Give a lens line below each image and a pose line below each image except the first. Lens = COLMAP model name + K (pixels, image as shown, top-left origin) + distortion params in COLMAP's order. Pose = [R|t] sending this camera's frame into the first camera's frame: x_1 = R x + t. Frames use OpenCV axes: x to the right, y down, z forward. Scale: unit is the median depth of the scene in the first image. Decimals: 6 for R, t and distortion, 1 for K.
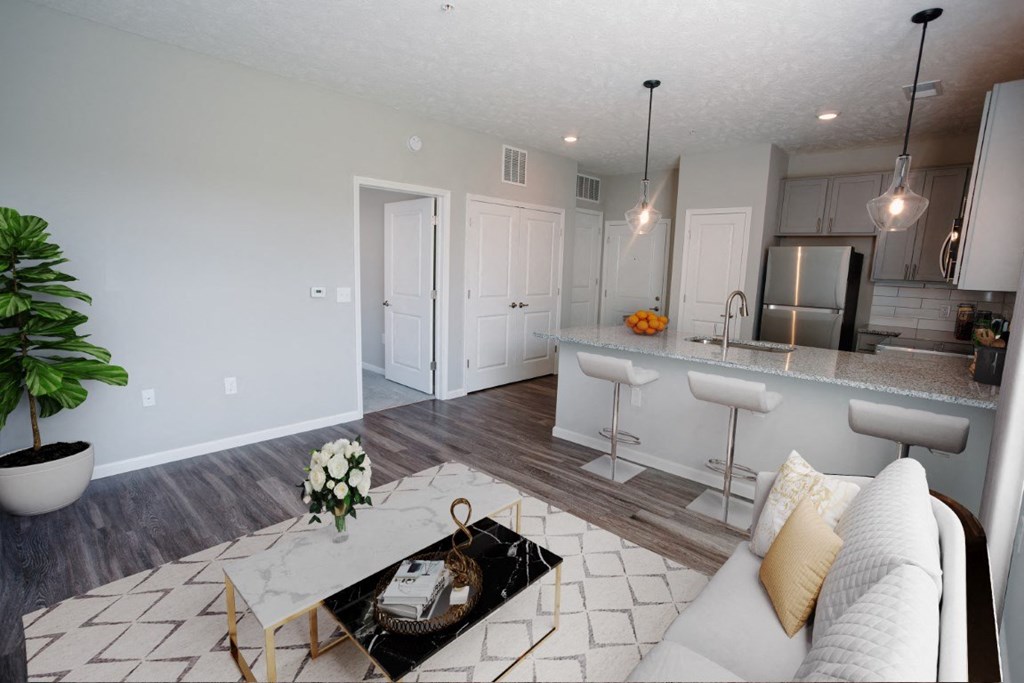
lens RADIAL K [[496.3, 0, 516.2], [0, 496.3, 341.5], [0, 0, 1]] dist [-0.001022, 0.000666]
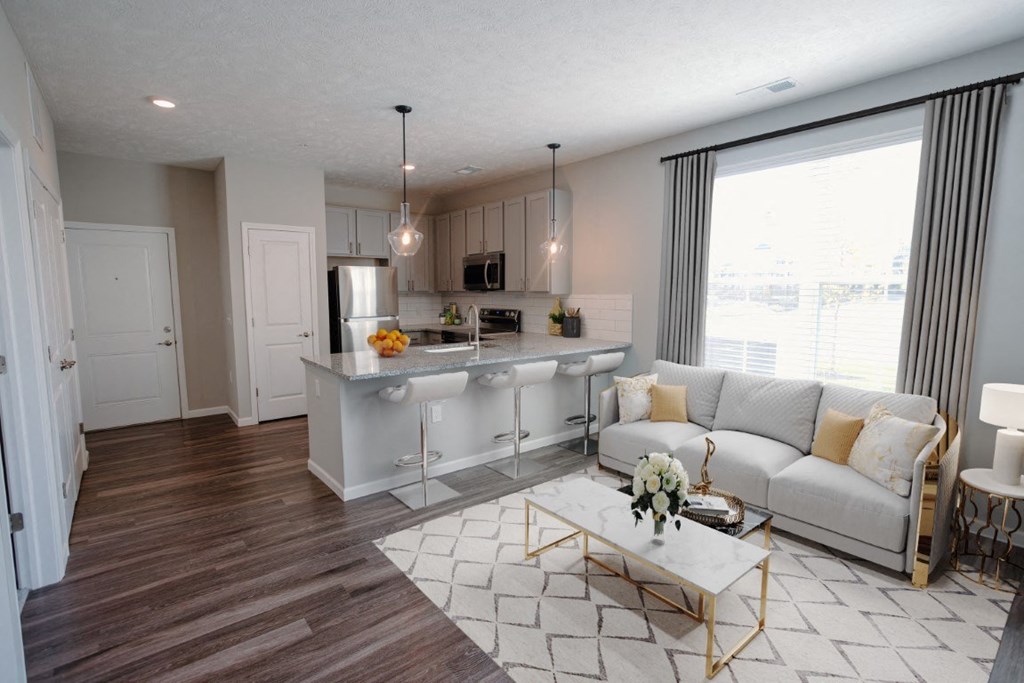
lens RADIAL K [[496.3, 0, 517.4], [0, 496.3, 337.1], [0, 0, 1]] dist [-0.001022, 0.000666]
pose [[0.144554, -0.131322, 0.980744, -0.582754], [0.164008, 0.980624, 0.107133, -0.101607], [-0.975810, 0.145363, 0.163291, 0.517625]]
